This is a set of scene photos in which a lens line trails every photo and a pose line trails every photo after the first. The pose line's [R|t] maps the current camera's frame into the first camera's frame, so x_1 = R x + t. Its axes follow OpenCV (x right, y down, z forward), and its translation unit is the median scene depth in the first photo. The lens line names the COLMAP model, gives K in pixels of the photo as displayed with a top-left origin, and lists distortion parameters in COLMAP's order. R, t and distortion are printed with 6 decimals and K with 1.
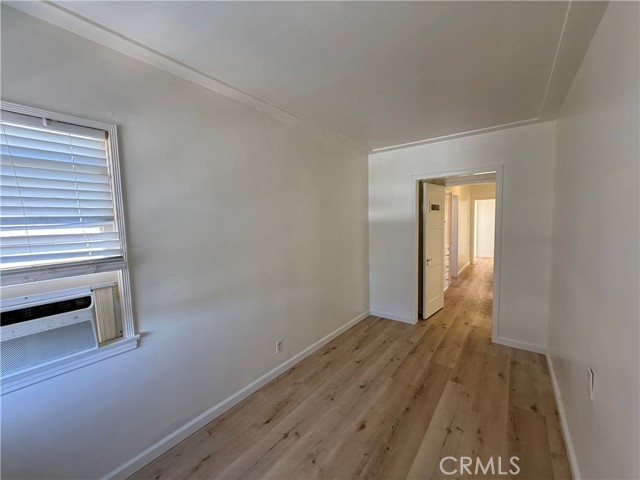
lens RADIAL K [[256.0, 0, 320.6], [0, 256.0, 240.7], [0, 0, 1]] dist [0.000358, 0.000090]
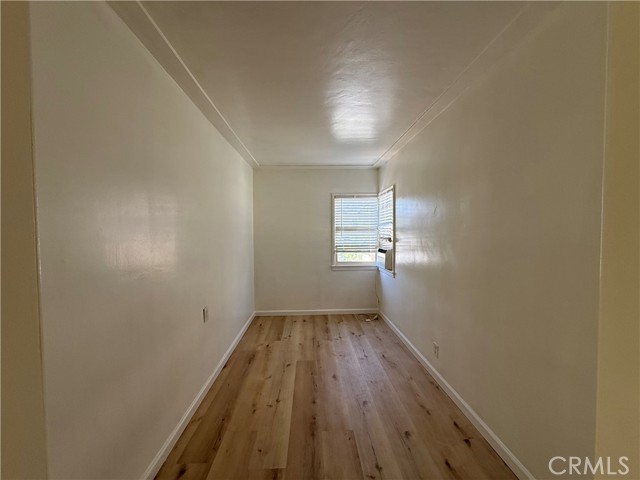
lens RADIAL K [[256.0, 0, 320.6], [0, 256.0, 240.7], [0, 0, 1]] dist [0.000358, 0.000090]
pose [[-0.767356, 0.048318, -0.639398, 0.960288], [-0.026688, 0.993886, 0.107134, -0.115475], [0.640666, 0.099274, -0.761375, 1.753757]]
